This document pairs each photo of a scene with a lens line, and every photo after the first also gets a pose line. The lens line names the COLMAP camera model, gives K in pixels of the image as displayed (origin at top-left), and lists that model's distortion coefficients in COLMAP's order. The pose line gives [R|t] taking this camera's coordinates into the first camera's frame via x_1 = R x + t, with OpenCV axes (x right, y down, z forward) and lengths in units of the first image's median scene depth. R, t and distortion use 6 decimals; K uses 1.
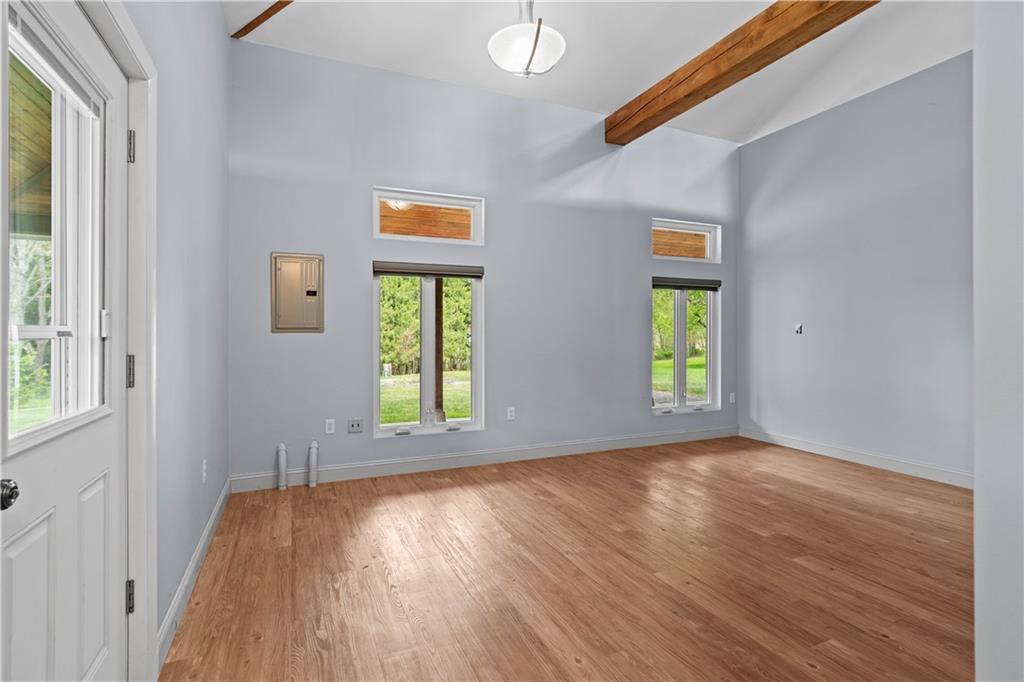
lens RADIAL K [[482.0, 0, 509.1], [0, 482.0, 338.3], [0, 0, 1]] dist [-0.014647, 0.001789]
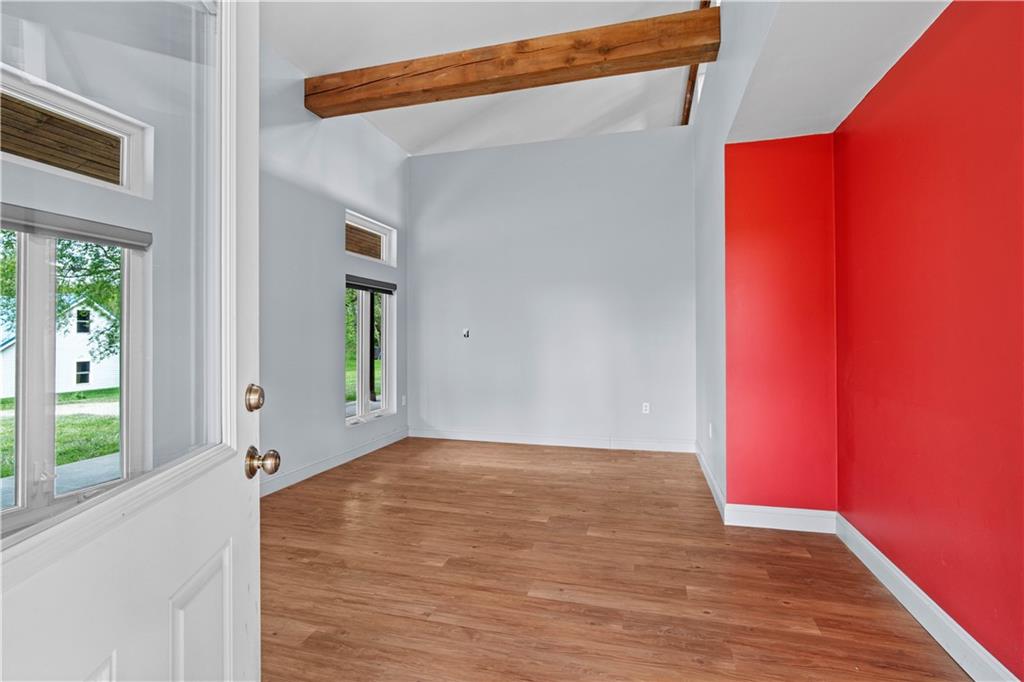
lens RADIAL K [[482.0, 0, 510.5], [0, 482.0, 335.4], [0, 0, 1]] dist [-0.014647, 0.001789]
pose [[0.645668, 0.002243, 0.763615, -0.277149], [0.010271, 0.999880, -0.011621, 0.000654], [-0.763549, 0.015346, 0.645568, 0.273410]]
